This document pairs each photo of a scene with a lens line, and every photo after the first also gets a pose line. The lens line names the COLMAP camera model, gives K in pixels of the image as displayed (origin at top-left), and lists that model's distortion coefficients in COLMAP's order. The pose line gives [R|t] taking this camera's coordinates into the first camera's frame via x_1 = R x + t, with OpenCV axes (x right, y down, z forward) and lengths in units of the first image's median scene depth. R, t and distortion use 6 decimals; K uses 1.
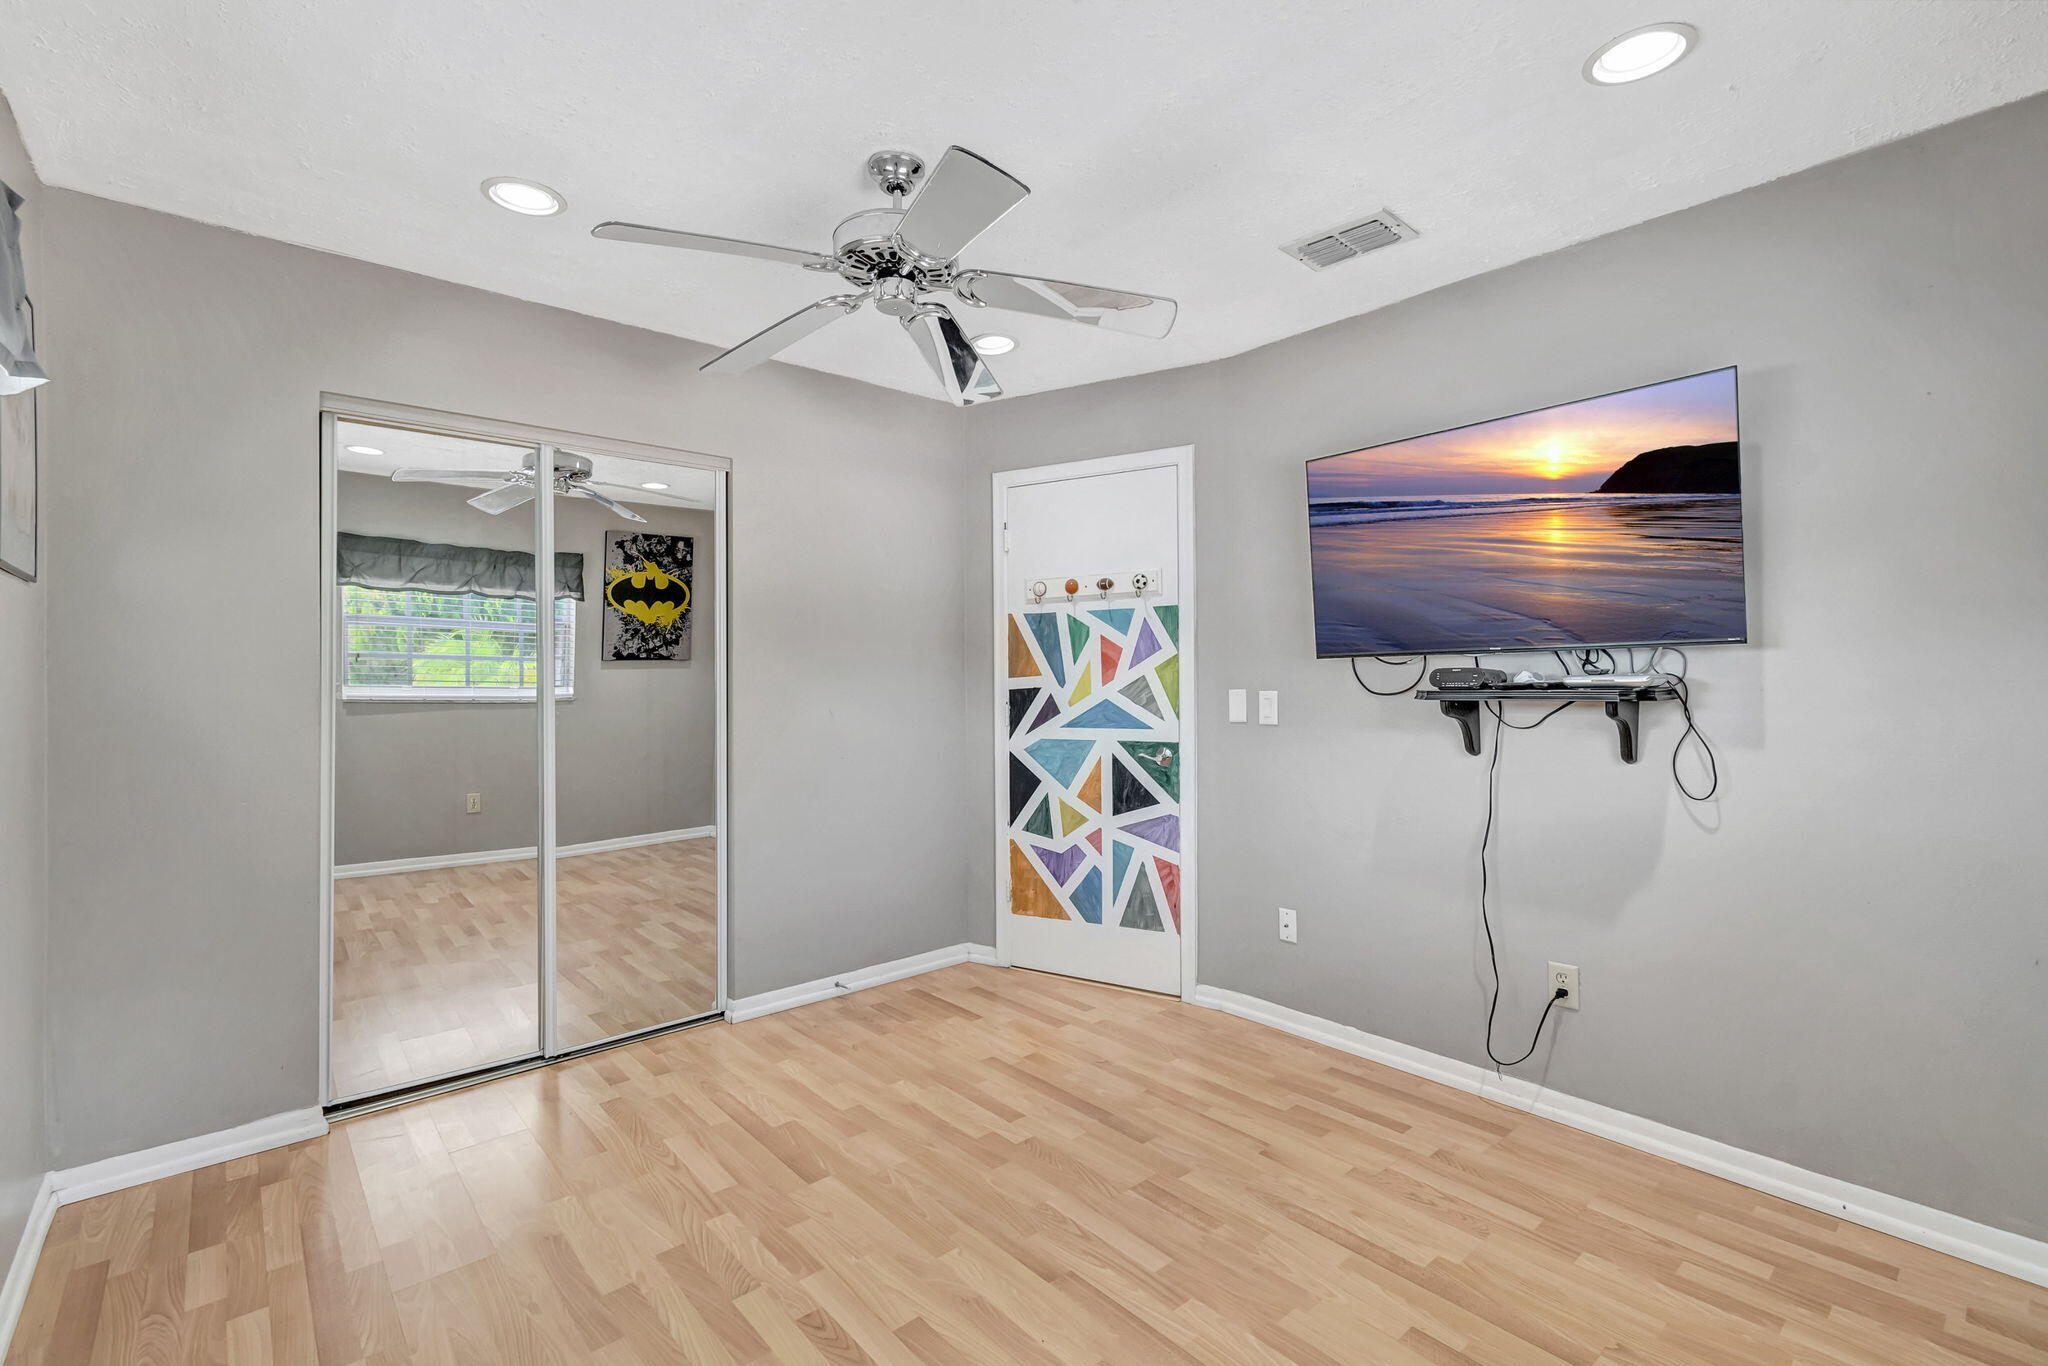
lens RADIAL K [[914.1, 0, 1008.5], [0, 914.1, 686.0], [0, 0, 1]] dist [0.000343, -0.000909]
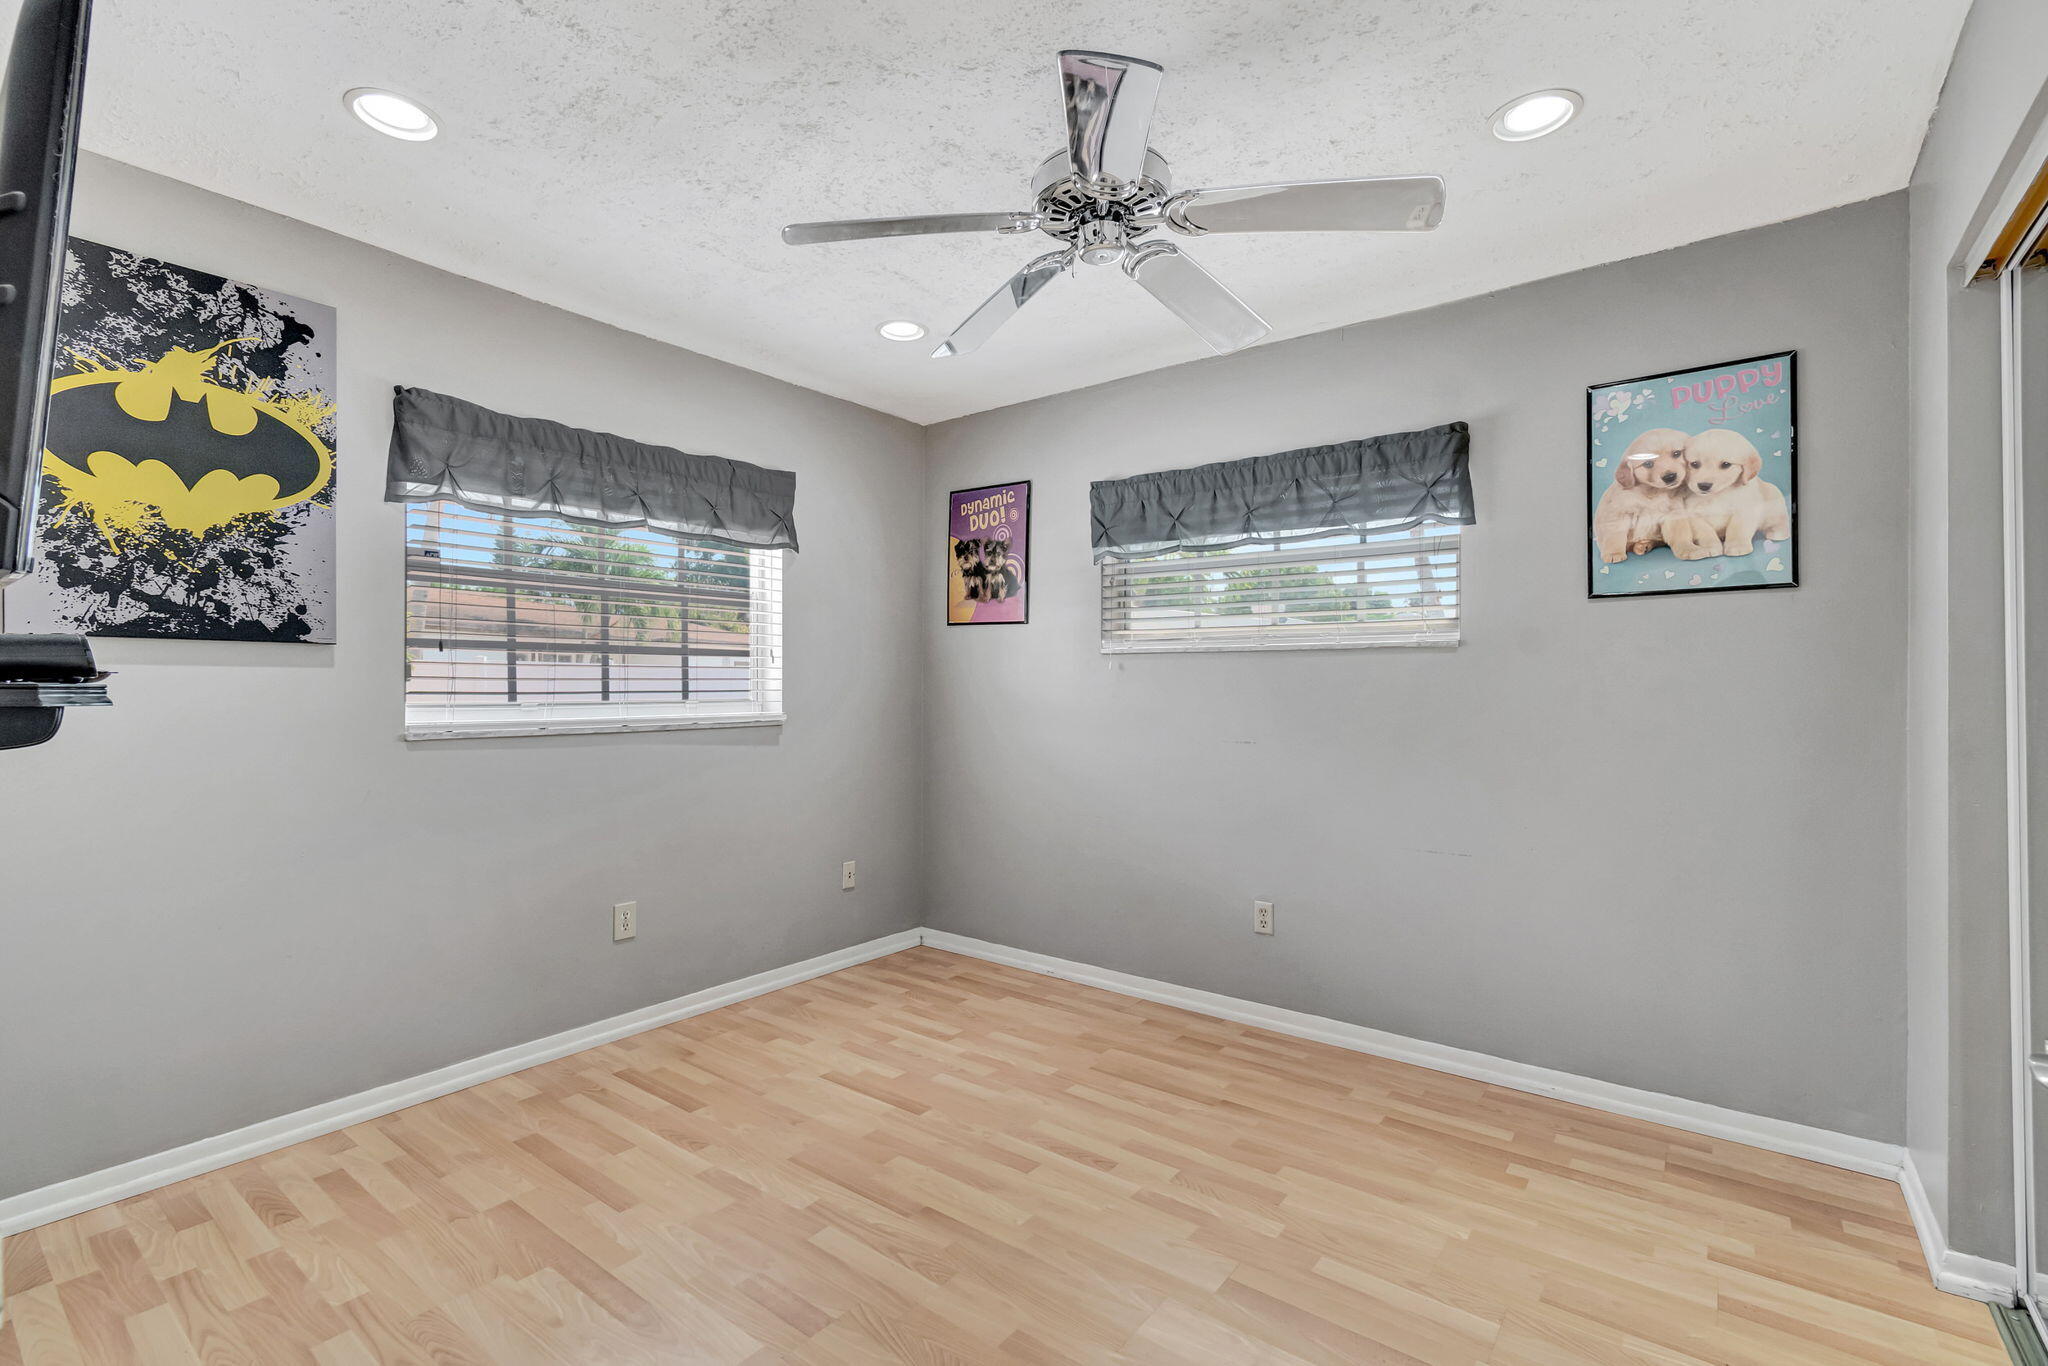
lens RADIAL K [[914.1, 0, 1008.5], [0, 914.1, 686.0], [0, 0, 1]] dist [0.000343, -0.000909]
pose [[-0.981049, 0.000687, -0.193758, 0.157237], [0.000457, 0.999999, 0.001232, 0.011052], [0.193758, 0.001120, -0.981049, 2.040122]]
